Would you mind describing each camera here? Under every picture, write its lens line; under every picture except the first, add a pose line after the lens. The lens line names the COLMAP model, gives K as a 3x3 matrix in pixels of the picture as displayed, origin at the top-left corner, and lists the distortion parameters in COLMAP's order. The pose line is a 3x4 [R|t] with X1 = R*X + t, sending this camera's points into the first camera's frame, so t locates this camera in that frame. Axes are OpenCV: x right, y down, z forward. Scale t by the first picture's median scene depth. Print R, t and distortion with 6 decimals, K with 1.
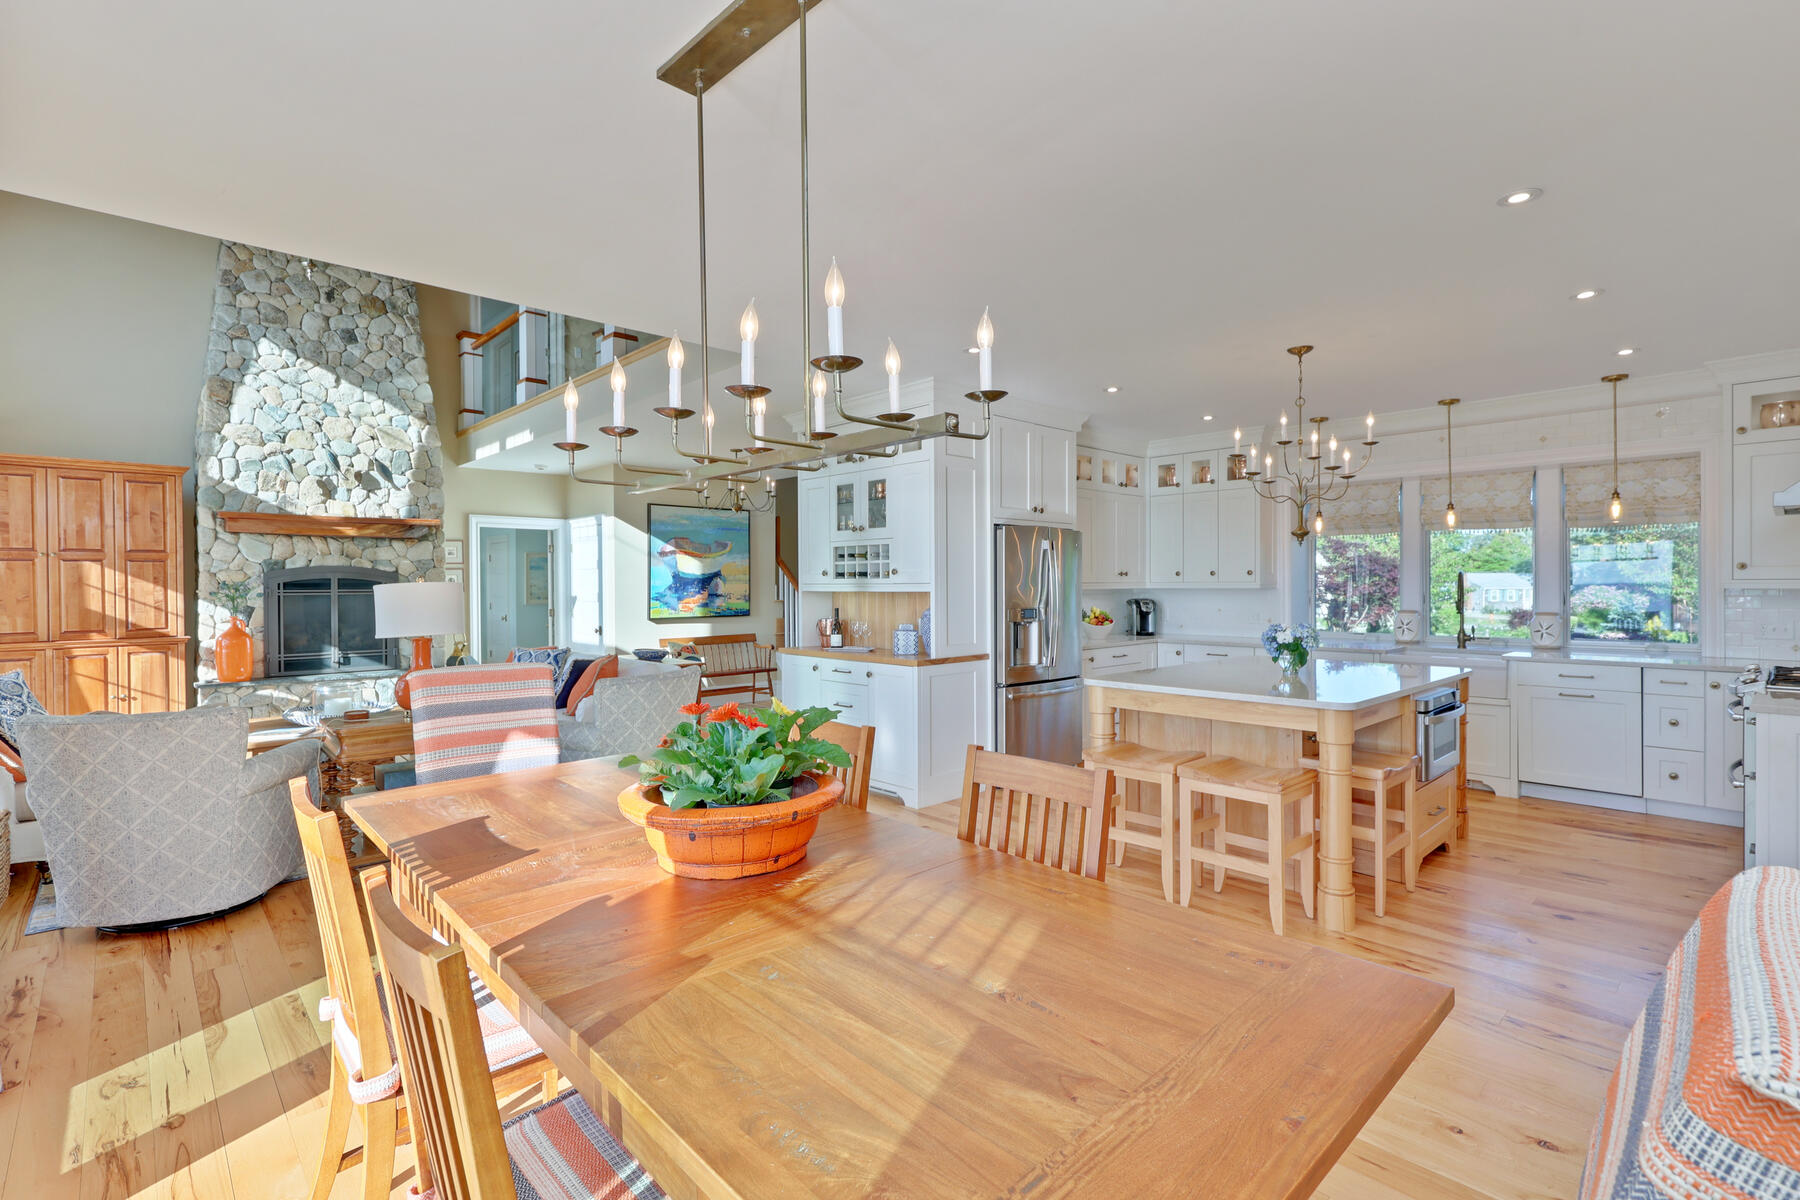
lens RADIAL K [[810.9, 0, 914.4], [0, 810.9, 591.4], [0, 0, 1]] dist [-0.000082, -0.000484]
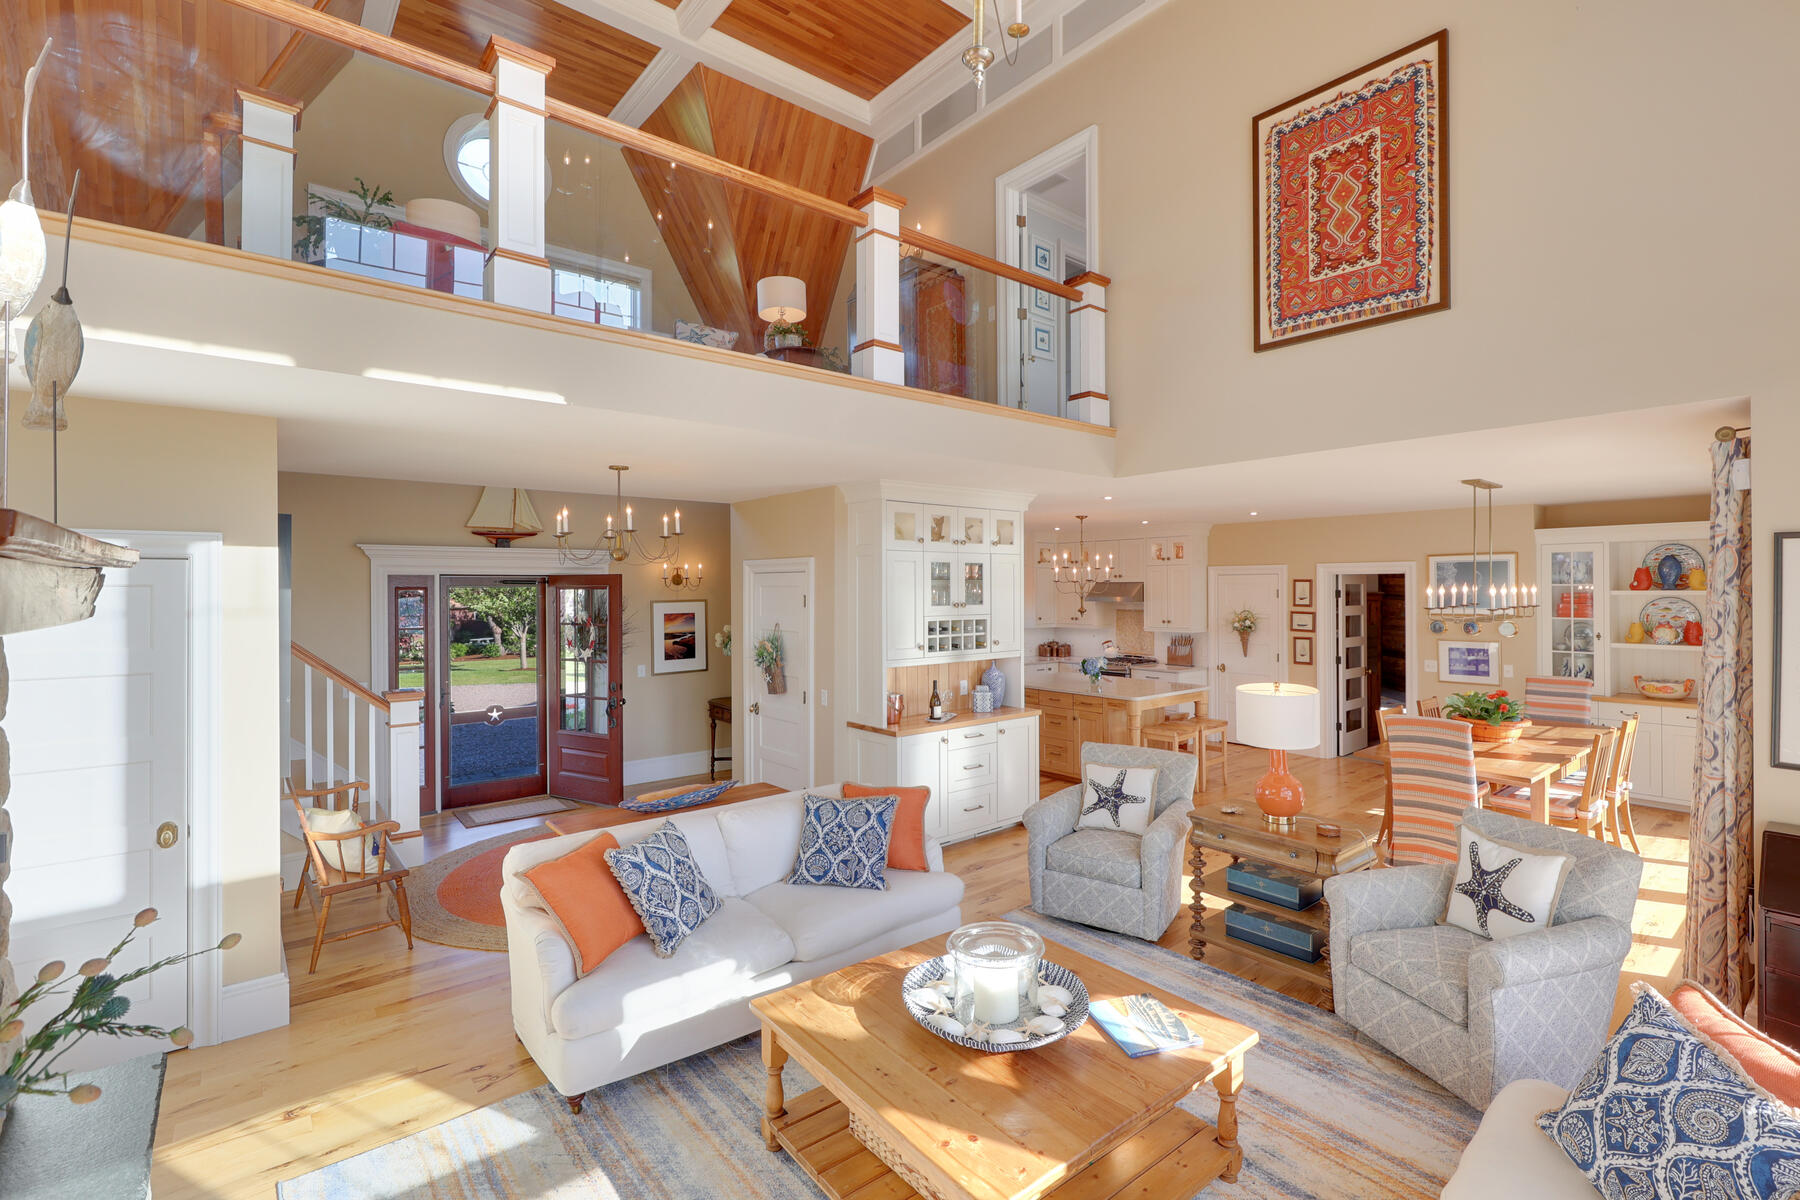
lens RADIAL K [[810.9, 0, 929.5], [0, 810.9, 581.7], [0, 0, 1]] dist [-0.000082, -0.000484]
pose [[0.059898, 0.011903, 0.998134, -0.901230], [0.013250, 0.999831, -0.012718, -0.073559], [-0.998117, 0.013987, 0.059730, 0.747811]]
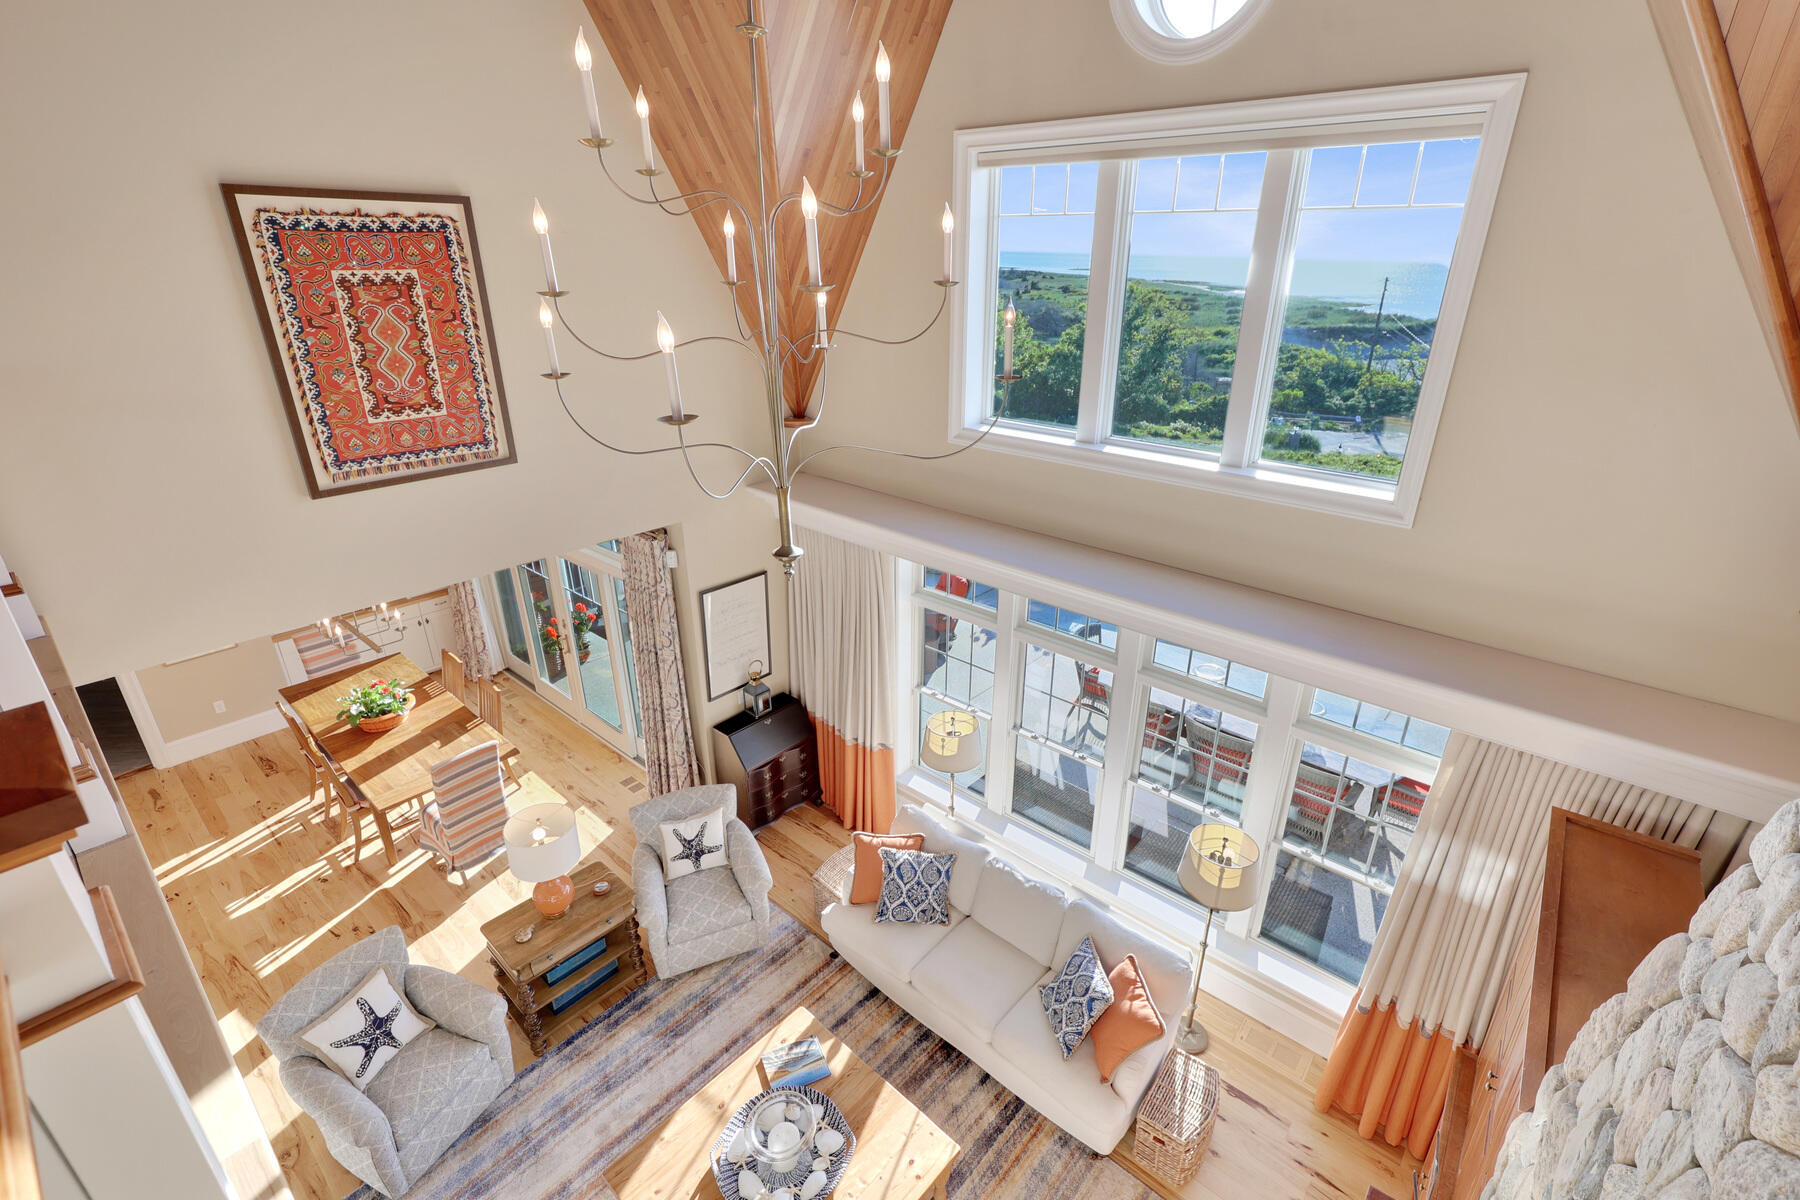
lens RADIAL K [[810.9, 0, 916.7], [0, 810.9, 588.0], [0, 0, 1]] dist [-0.000082, -0.000484]
pose [[-0.995028, 0.038020, -0.092048, -0.580756], [-0.001817, 0.917179, 0.398472, -0.430271], [0.099575, 0.396658, -0.912550, 1.084927]]
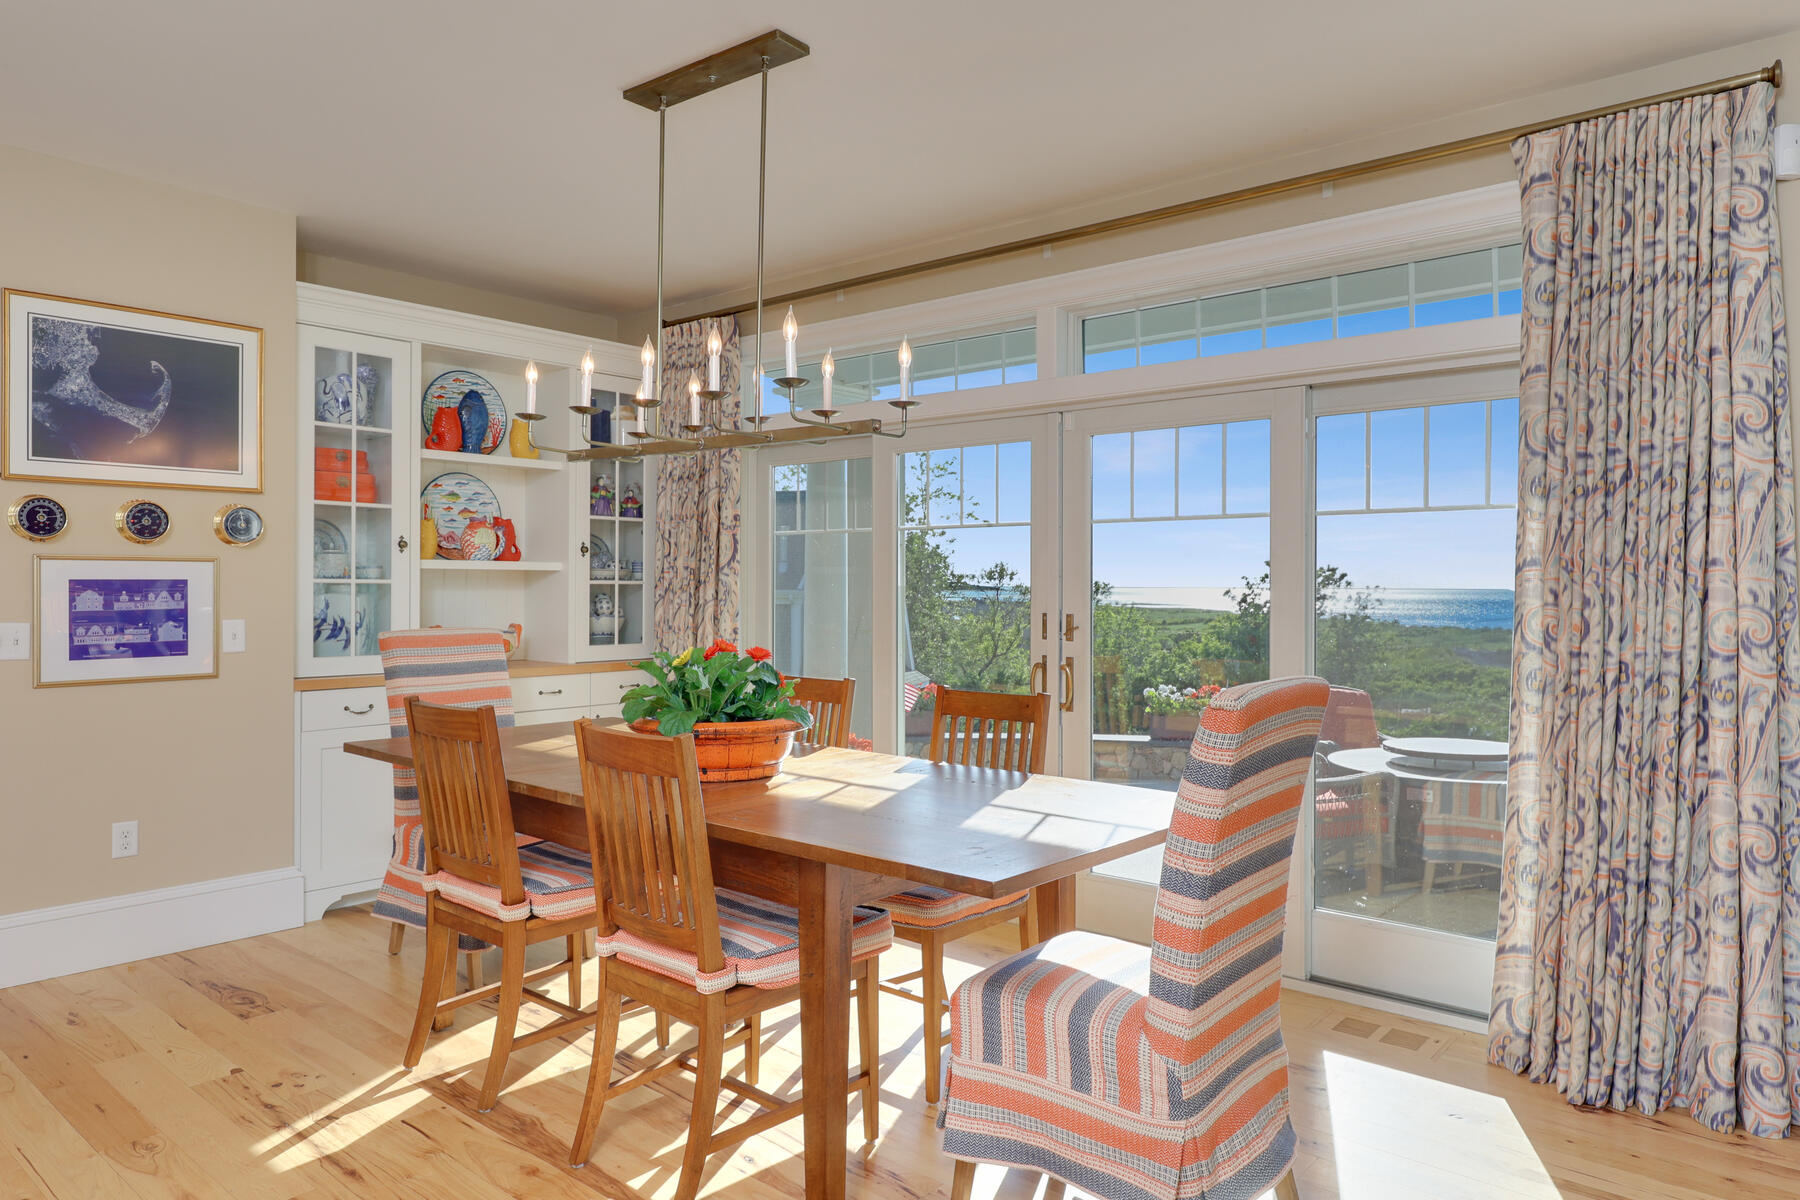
lens RADIAL K [[1143.9, 0, 917.2], [0, 1143.9, 587.2], [0, 0, 1]] dist [0.000271, -0.001256]
pose [[-0.994046, -0.000820, -0.108954, -0.080925], [-0.002063, 0.999934, 0.011305, 0.007953], [0.108938, 0.011462, -0.993982, 0.664595]]
